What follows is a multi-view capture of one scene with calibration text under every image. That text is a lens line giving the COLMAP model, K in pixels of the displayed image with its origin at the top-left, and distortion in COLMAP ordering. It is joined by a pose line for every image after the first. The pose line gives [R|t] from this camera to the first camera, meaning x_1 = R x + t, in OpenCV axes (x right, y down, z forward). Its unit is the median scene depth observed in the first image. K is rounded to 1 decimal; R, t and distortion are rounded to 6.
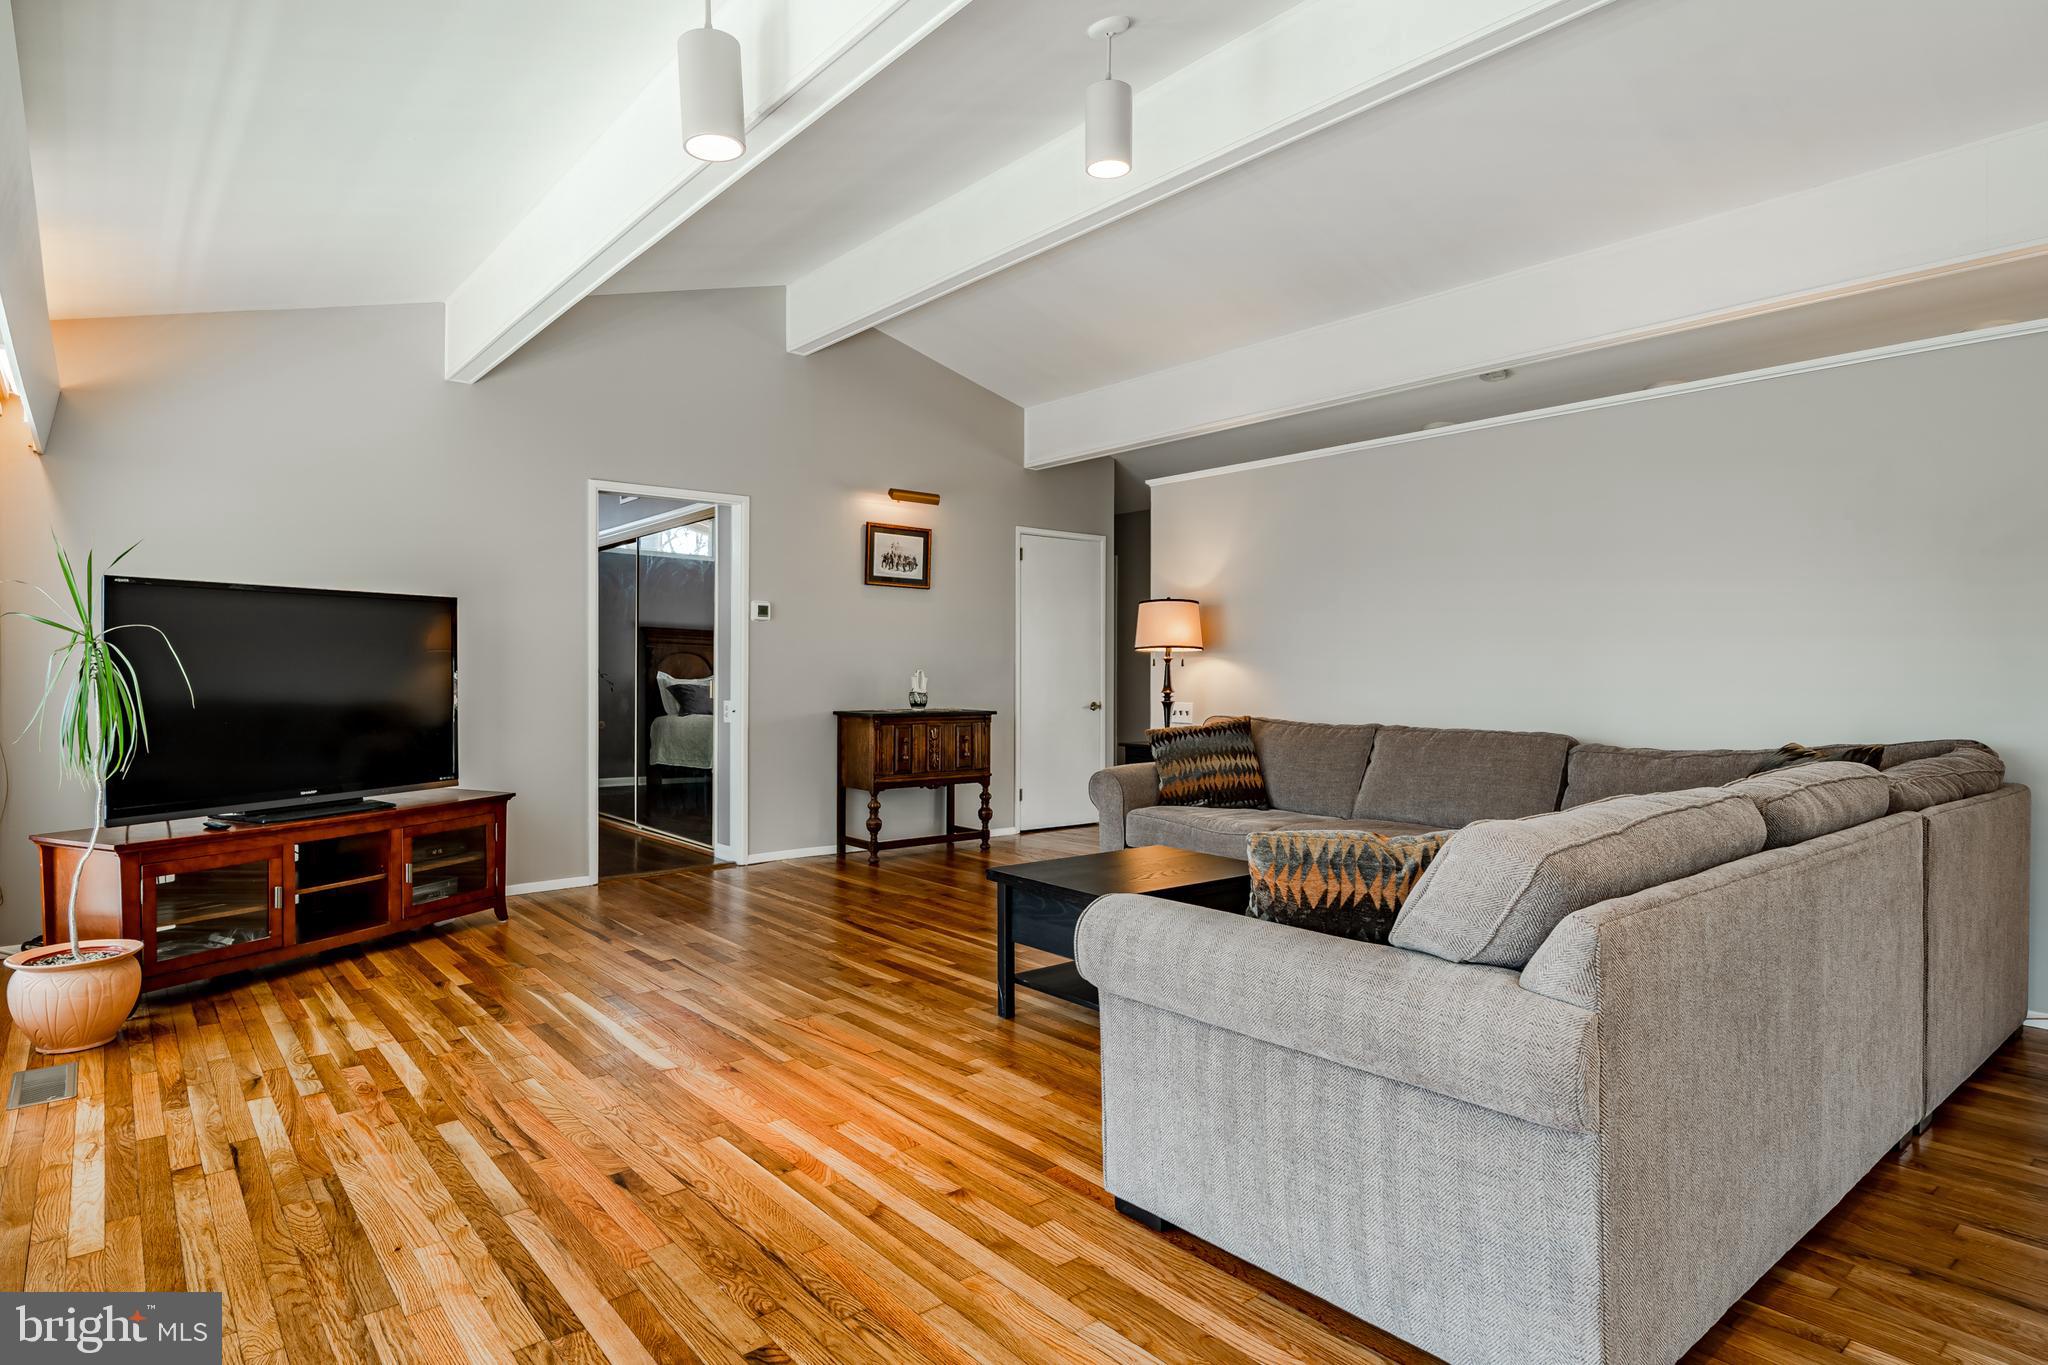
lens RADIAL K [[1088.6, 0, 976.2], [0, 1088.6, 678.1], [0, 0, 1]] dist [-0.000406, 0.000498]
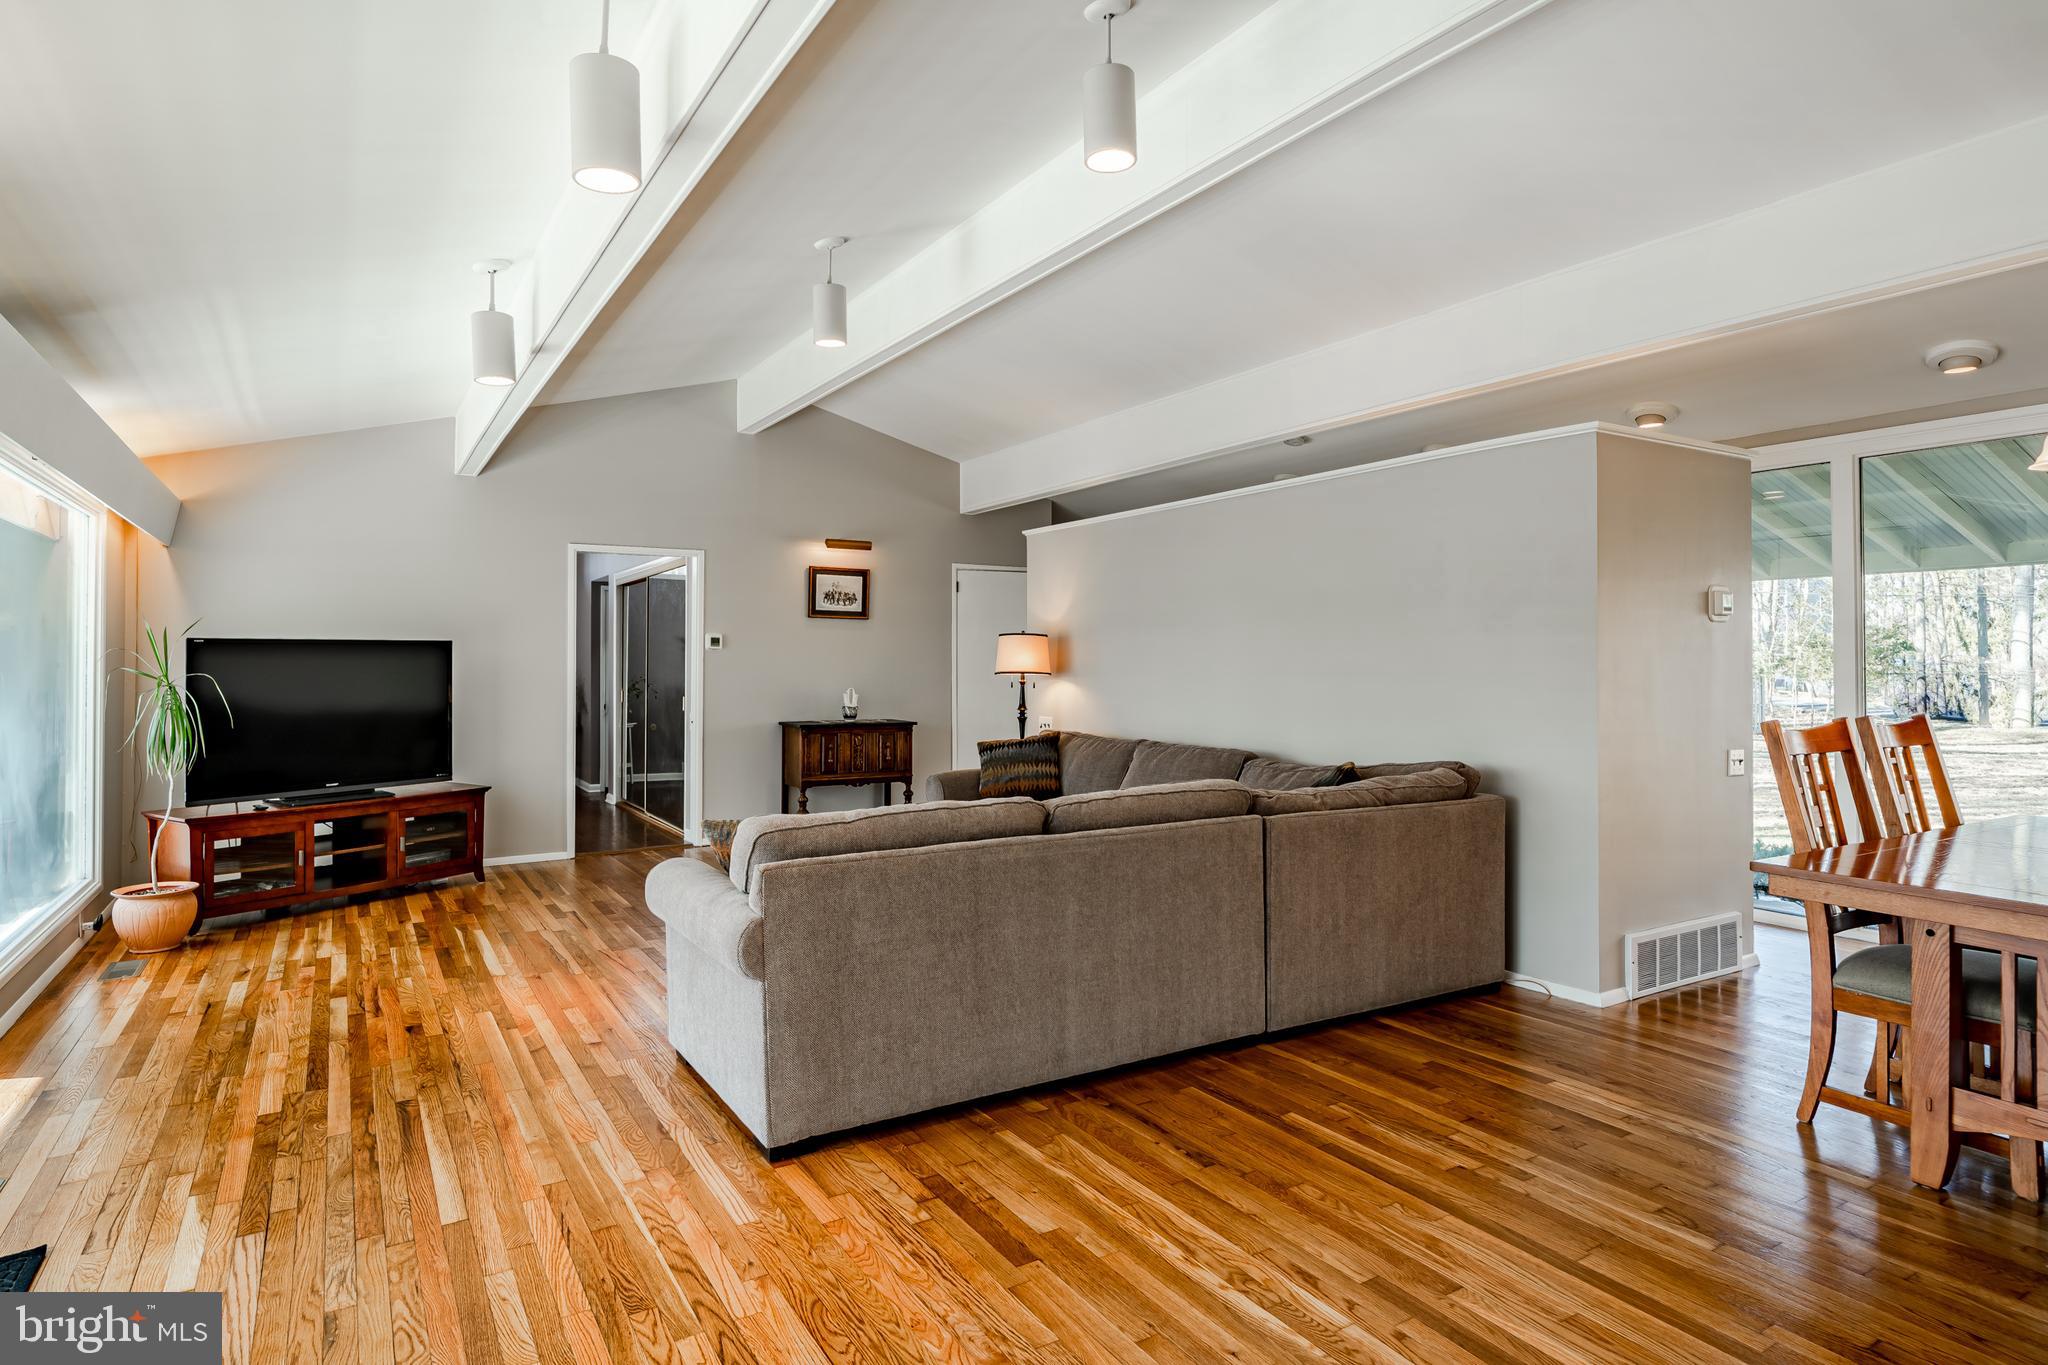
lens RADIAL K [[1088.6, 0, 988.8], [0, 1088.6, 652.1], [0, 0, 1]] dist [-0.000406, 0.000498]
pose [[0.990827, -0.003152, -0.135100, 0.364860], [0.000679, 0.999831, -0.018347, -0.034713], [0.135135, 0.018087, 0.990662, -0.245305]]
